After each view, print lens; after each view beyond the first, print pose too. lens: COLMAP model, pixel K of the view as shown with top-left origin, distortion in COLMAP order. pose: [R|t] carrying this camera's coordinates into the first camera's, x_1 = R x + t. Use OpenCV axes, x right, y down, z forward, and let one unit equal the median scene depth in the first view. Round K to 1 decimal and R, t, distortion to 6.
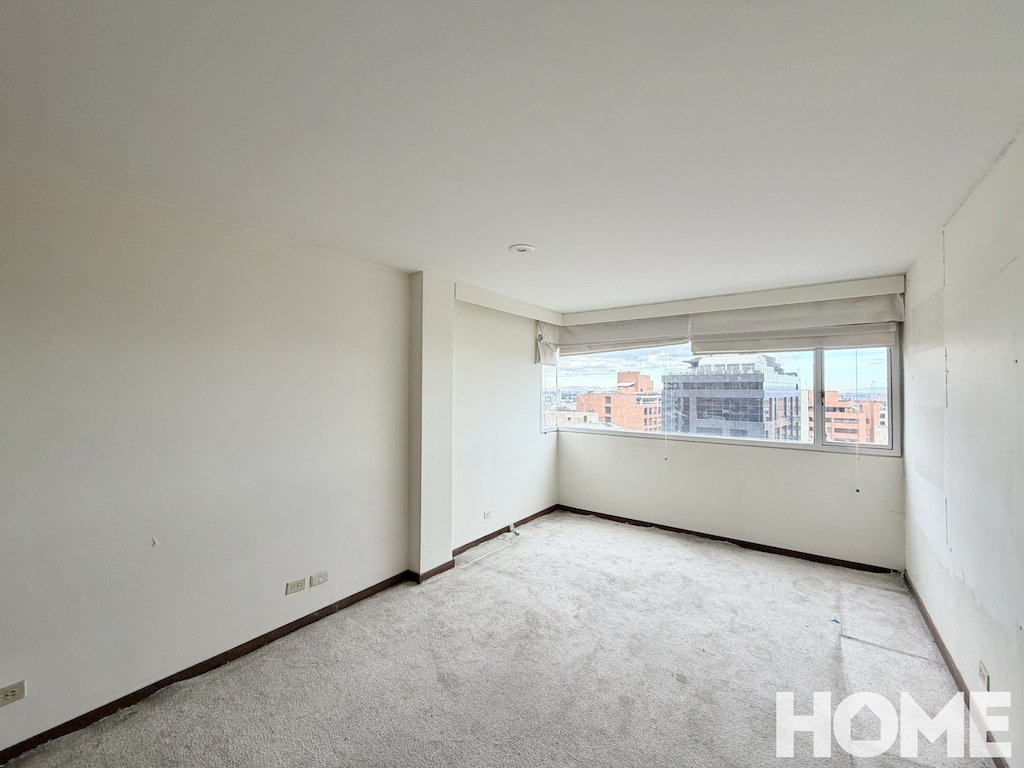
lens RADIAL K [[405.8, 0, 509.9], [0, 405.8, 382.9], [0, 0, 1]] dist [-0.000063, -0.000146]
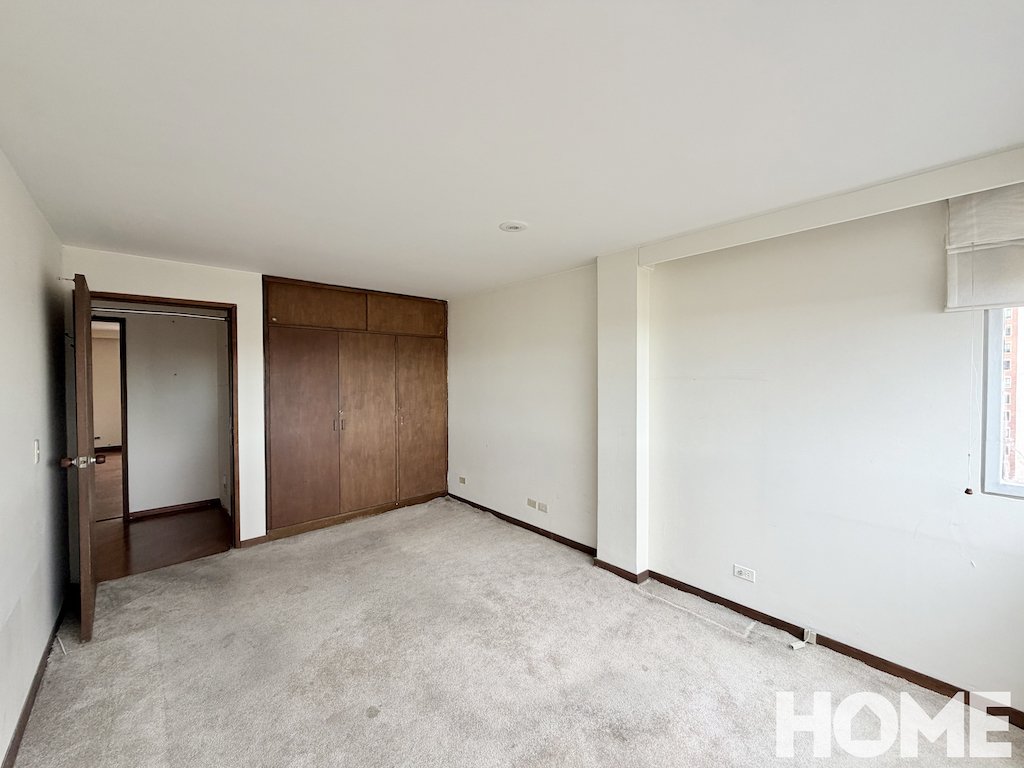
lens RADIAL K [[405.8, 0, 509.9], [0, 405.8, 382.9], [0, 0, 1]] dist [-0.000063, -0.000146]
pose [[-0.199748, 0.015981, -0.979717, 0.777479], [0.021158, 0.999704, 0.011993, 0.012831], [0.979619, -0.018333, -0.200028, 0.949680]]
